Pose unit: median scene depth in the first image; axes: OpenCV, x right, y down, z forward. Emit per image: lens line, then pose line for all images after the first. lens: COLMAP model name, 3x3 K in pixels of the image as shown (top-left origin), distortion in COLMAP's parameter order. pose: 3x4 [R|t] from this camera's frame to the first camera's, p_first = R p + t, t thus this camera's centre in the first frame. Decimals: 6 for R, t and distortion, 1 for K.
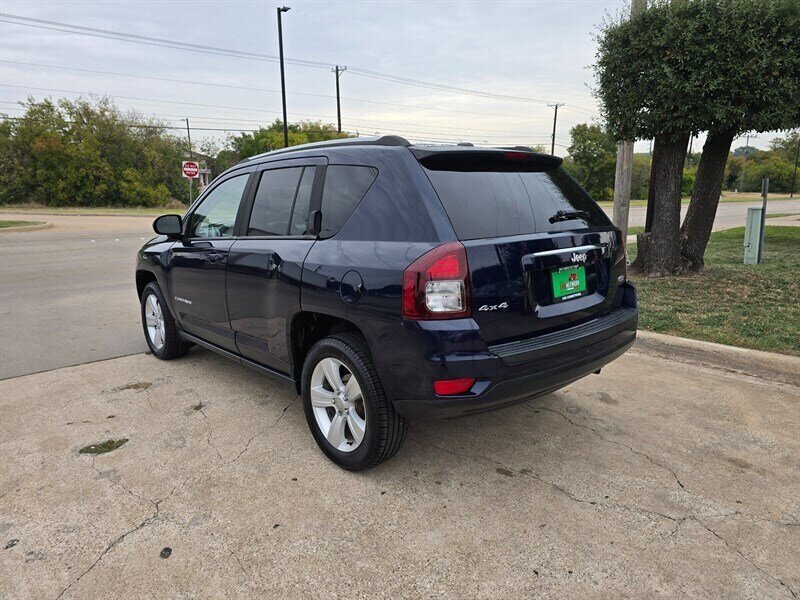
lens RADIAL K [[537.1, 0, 398.7], [0, 537.1, 296.8], [0, 0, 1]] dist [0.054260, -0.049753]
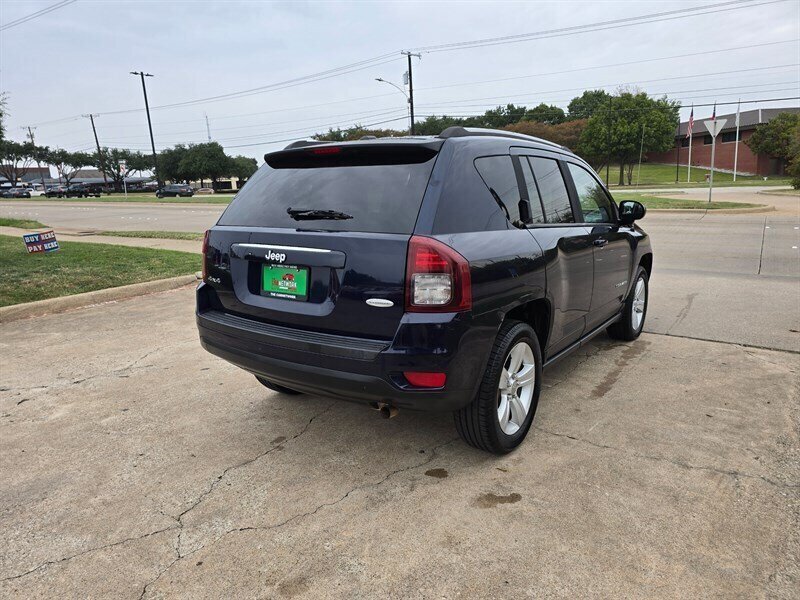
lens RADIAL K [[537.1, 0, 394.7], [0, 537.1, 299.5], [0, 0, 1]] dist [0.054260, -0.049753]
pose [[0.210679, 0.203867, -0.956061, 1.223043], [-0.166191, 0.971245, 0.170482, -0.183060], [0.963325, 0.122972, 0.238501, 0.904992]]
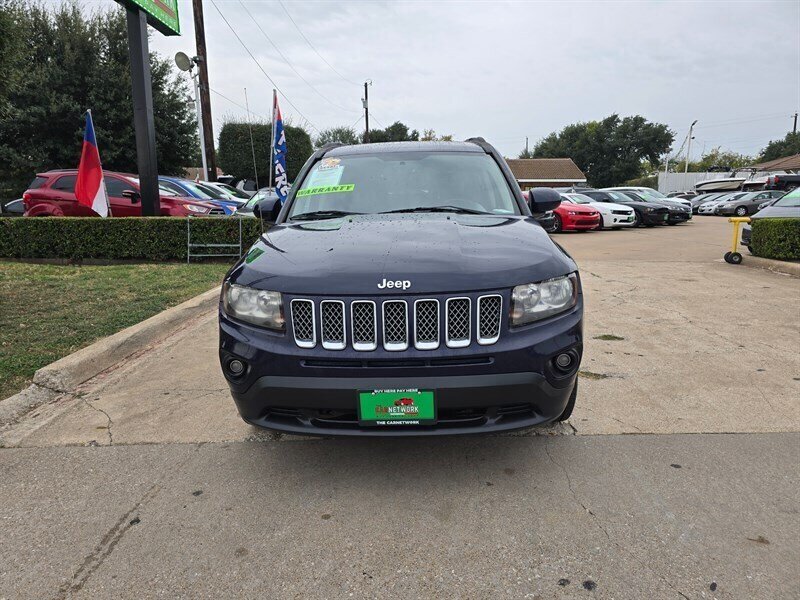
lens RADIAL K [[537.1, 0, 397.1], [0, 537.1, 301.9], [0, 0, 1]] dist [0.054260, -0.049753]
pose [[-0.717690, -0.107777, 0.687971, -1.256024], [0.166524, 0.932724, 0.319837, -0.427174], [-0.676158, 0.344108, -0.651459, 2.570686]]
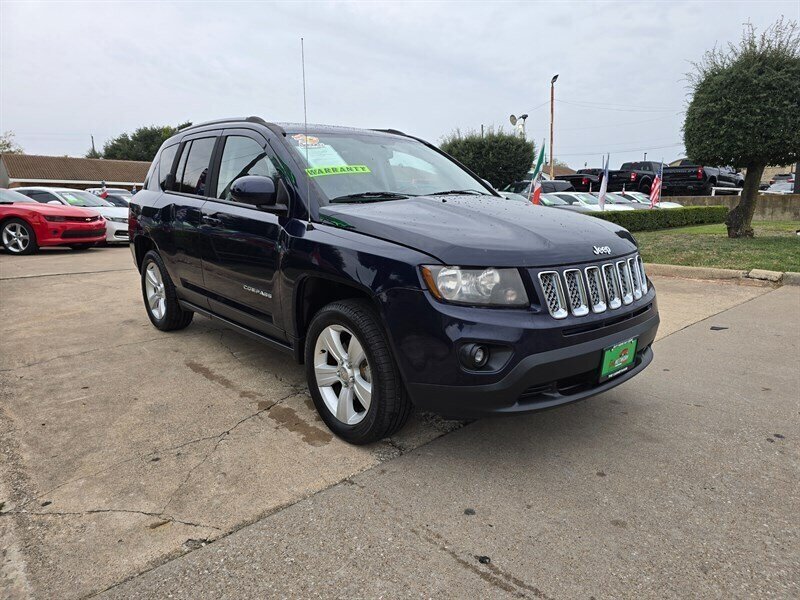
lens RADIAL K [[537.1, 0, 407.0], [0, 537.1, 292.0], [0, 0, 1]] dist [0.054260, -0.049753]
pose [[-0.999808, 0.018695, 0.005884, -0.412557], [0.019554, 0.930955, 0.364609, -0.464506], [0.001339, 0.364654, -0.931142, 2.892555]]
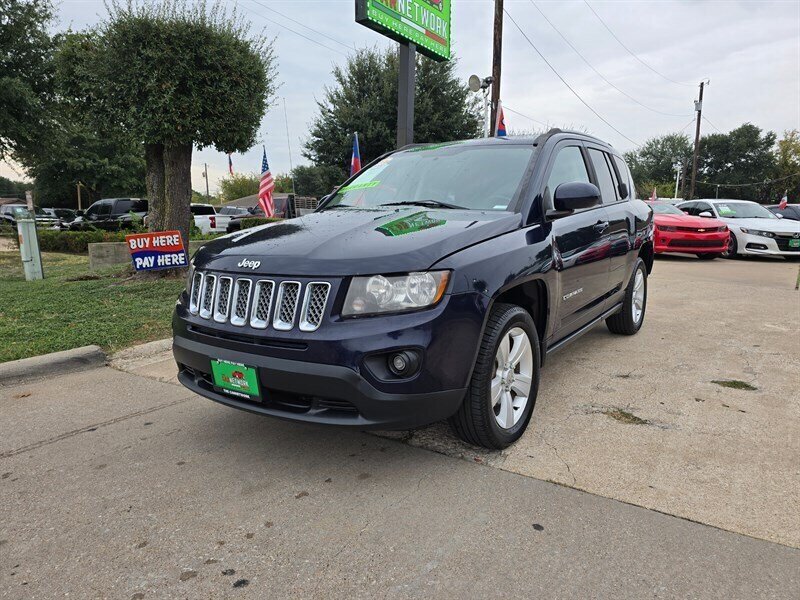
lens RADIAL K [[537.1, 0, 409.2], [0, 537.1, 299.6], [0, 0, 1]] dist [0.054260, -0.049753]
pose [[-0.235917, -0.138393, 0.961868, -1.578543], [0.201519, 0.961324, 0.187741, -0.258355], [-0.950649, 0.238126, -0.198904, 2.007370]]
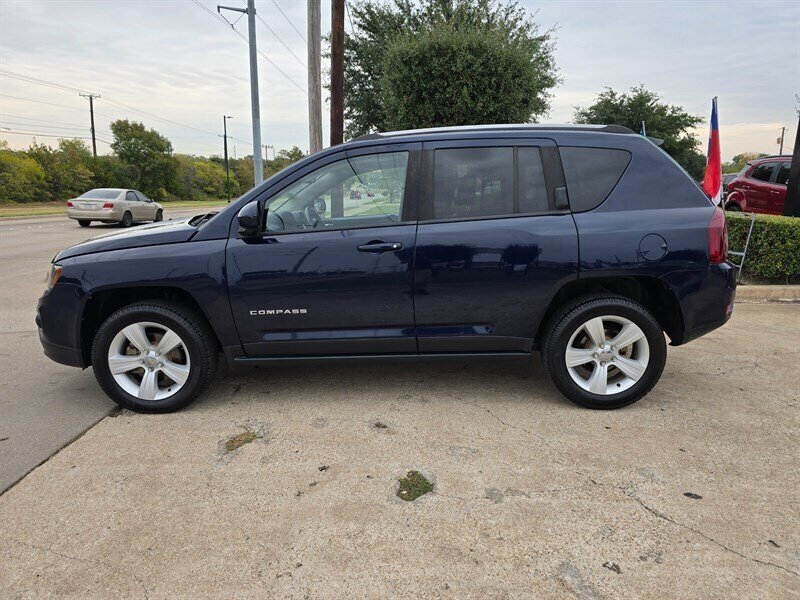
lens RADIAL K [[537.1, 0, 402.9], [0, 537.1, 291.2], [0, 0, 1]] dist [0.054260, -0.049753]
pose [[0.679201, -0.127917, 0.722720, -1.202387], [0.137657, 0.989423, 0.045754, -0.047603], [-0.720928, 0.068411, 0.689625, 0.497584]]
